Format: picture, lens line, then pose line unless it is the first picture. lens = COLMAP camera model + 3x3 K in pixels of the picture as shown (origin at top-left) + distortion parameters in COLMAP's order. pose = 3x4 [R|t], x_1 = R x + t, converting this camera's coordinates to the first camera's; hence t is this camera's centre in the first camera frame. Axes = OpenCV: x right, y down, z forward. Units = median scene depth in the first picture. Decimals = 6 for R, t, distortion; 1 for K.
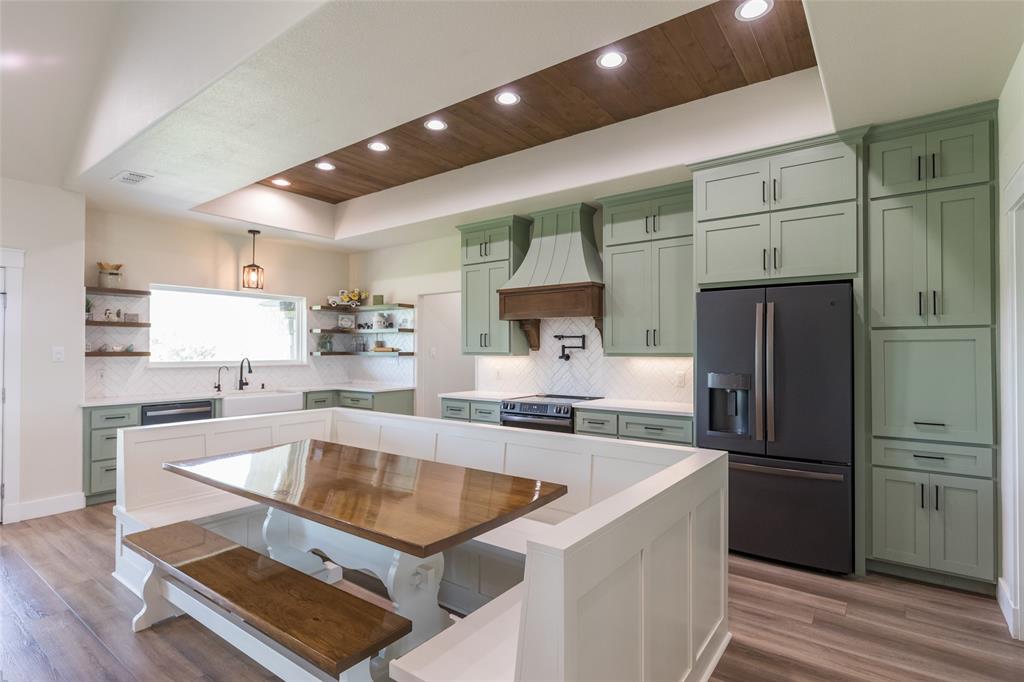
lens RADIAL K [[509.5, 0, 513.0], [0, 509.5, 346.0], [0, 0, 1]] dist [0.000286, -0.000141]
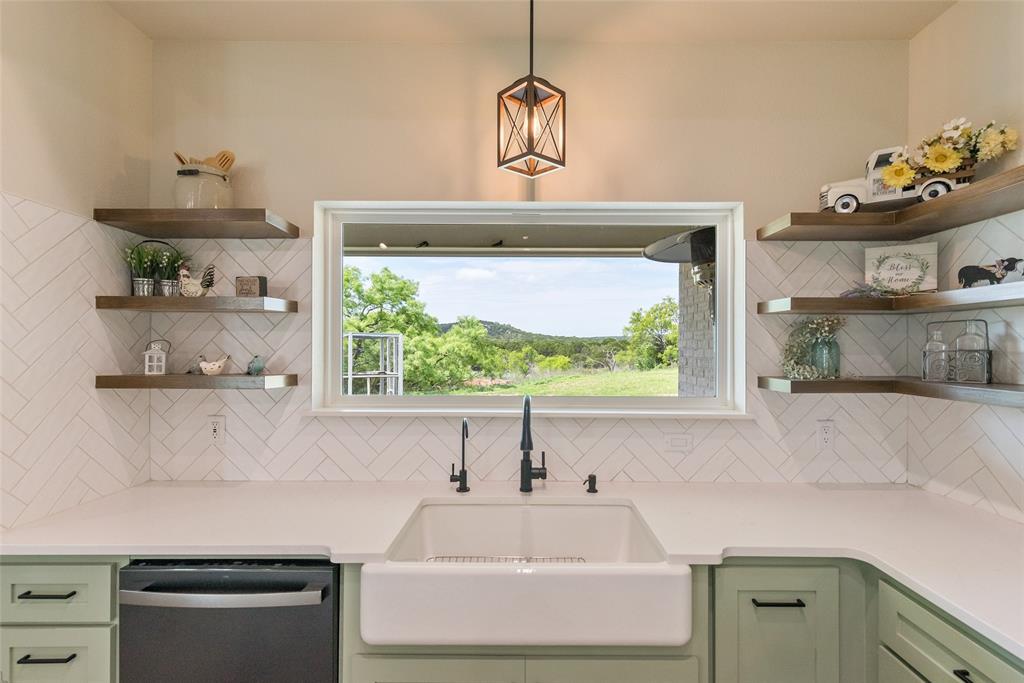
lens RADIAL K [[462.7, 0, 532.6], [0, 462.7, 352.1], [0, 0, 1]] dist [0.001941, 0.001280]
pose [[0.596488, 0.002351, -0.802619, -0.252287], [0.001796, 0.999989, 0.004264, -0.004756], [0.802620, -0.003985, 0.596477, 0.716167]]
